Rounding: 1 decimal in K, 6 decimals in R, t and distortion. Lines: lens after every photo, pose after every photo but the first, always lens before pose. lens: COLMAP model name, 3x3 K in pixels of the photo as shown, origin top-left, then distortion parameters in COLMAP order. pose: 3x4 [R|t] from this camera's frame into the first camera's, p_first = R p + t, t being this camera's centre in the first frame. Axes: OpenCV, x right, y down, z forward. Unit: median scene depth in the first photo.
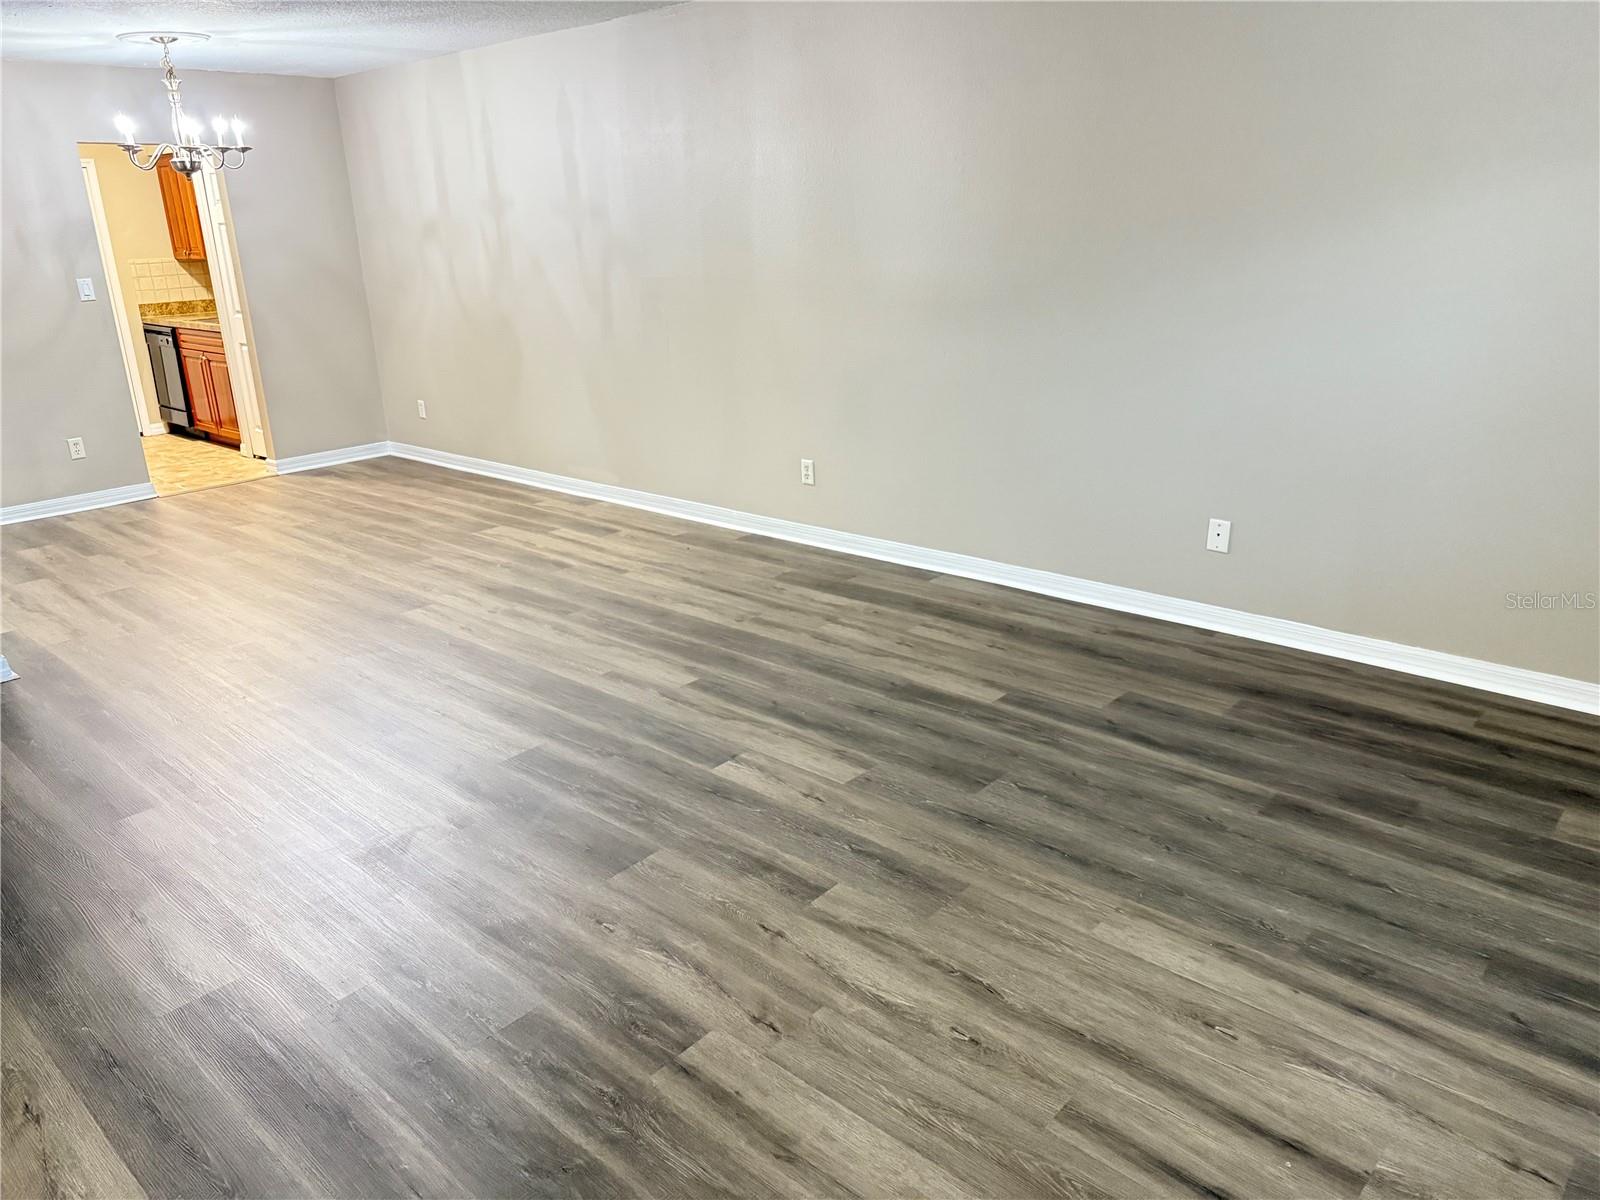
lens RADIAL K [[1113.0, 0, 800.0], [0, 1113.0, 600.0], [0, 0, 1]] dist [-0.006357, -0.001364]
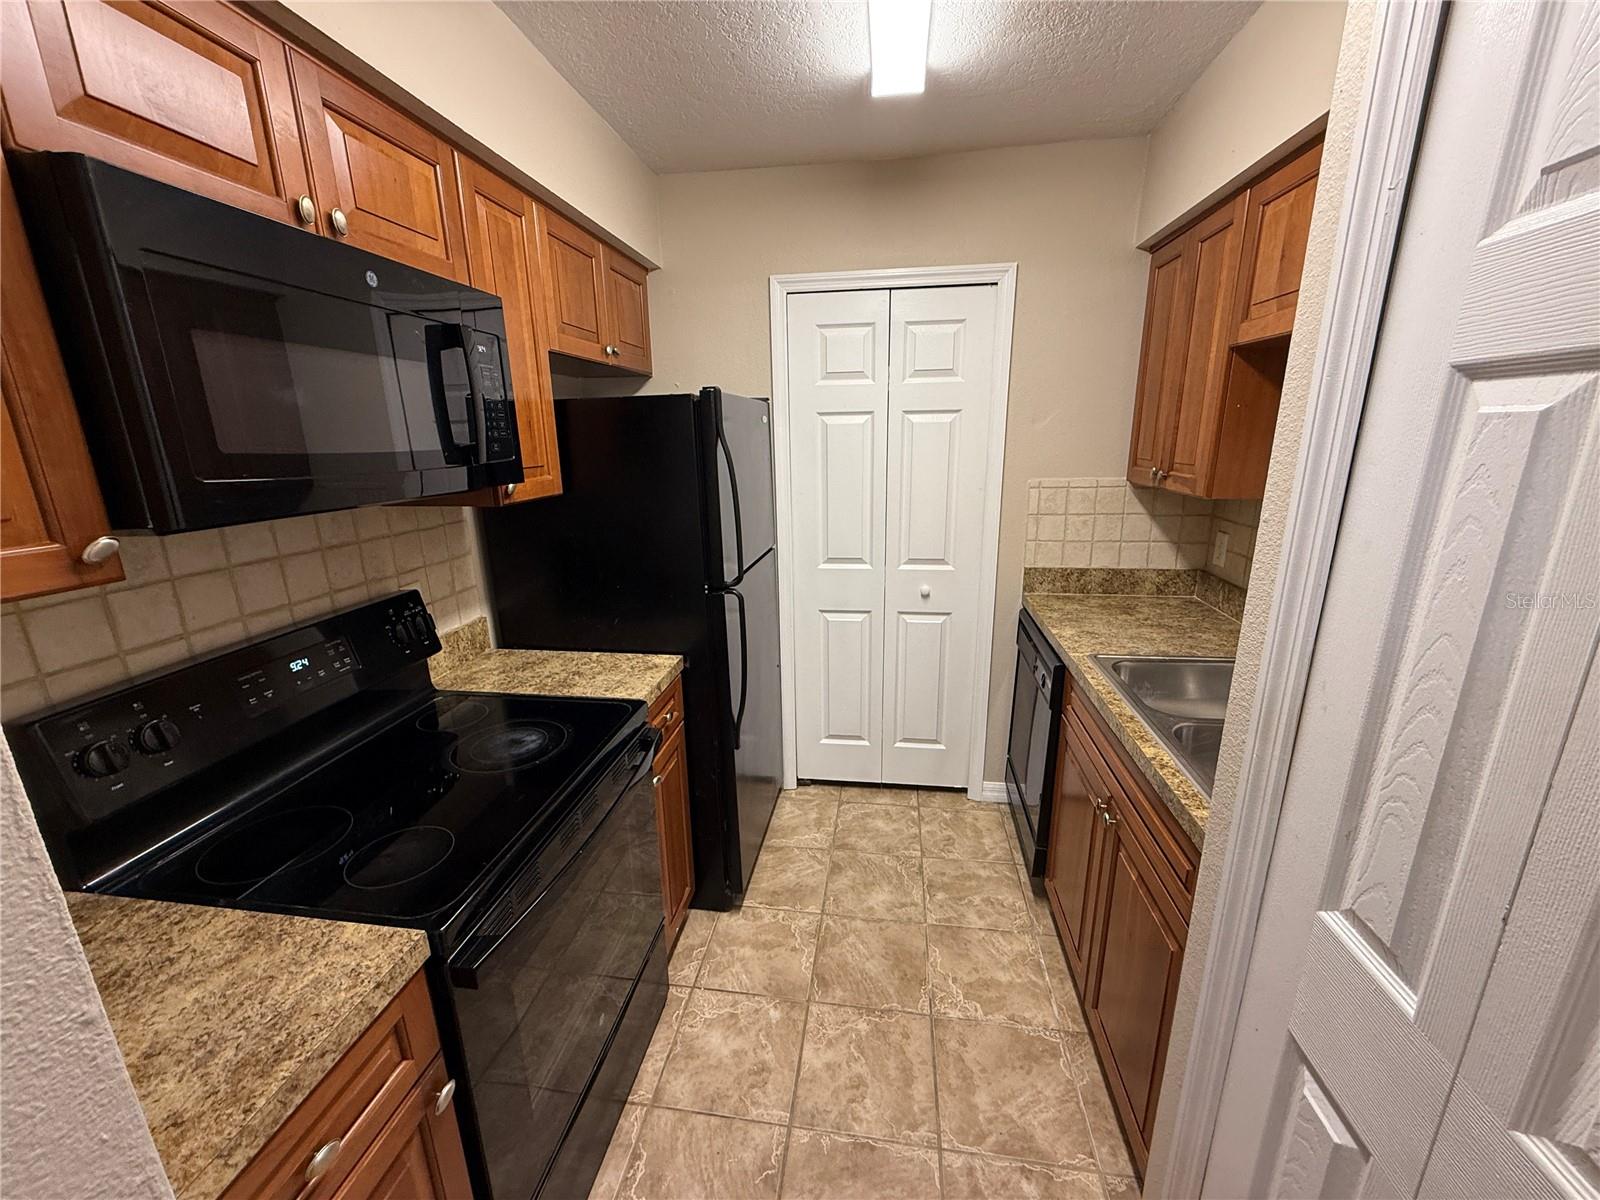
lens RADIAL K [[635.4, 0, 800.0], [0, 635.4, 600.0], [0, 0, 1]] dist [-0.000377, -0.000014]
pose [[0.558979, 0.232209, -0.796003, -0.600324], [-0.271353, 0.958355, 0.089017, -0.353680], [0.783524, 0.166239, 0.598711, 1.068591]]
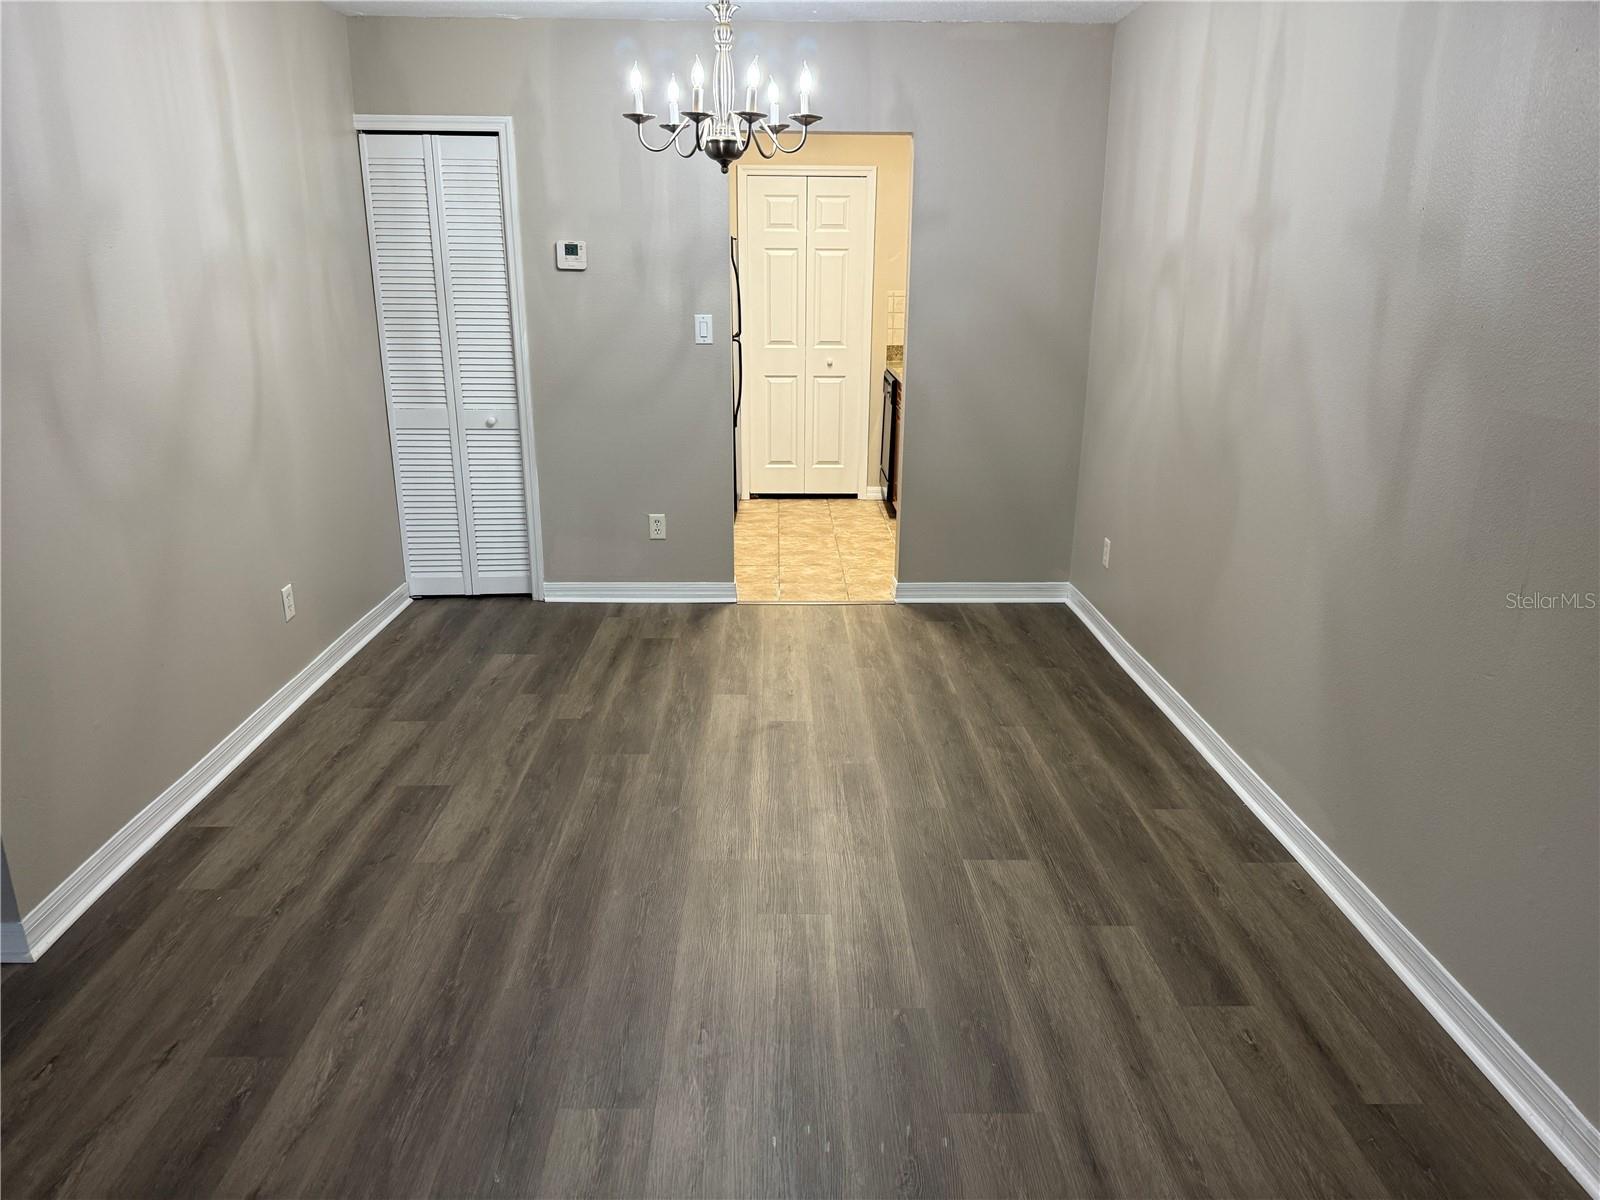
lens RADIAL K [[1098.6, 0, 797.3], [0, 1098.6, 644.5], [0, 0, 1]] dist [0.040430, -0.003472]
pose [[0.685393, 0.271006, -0.675864, -0.028904], [-0.264488, 0.957425, 0.115688, -0.181370], [0.678441, 0.099467, 0.727890, 0.526386]]
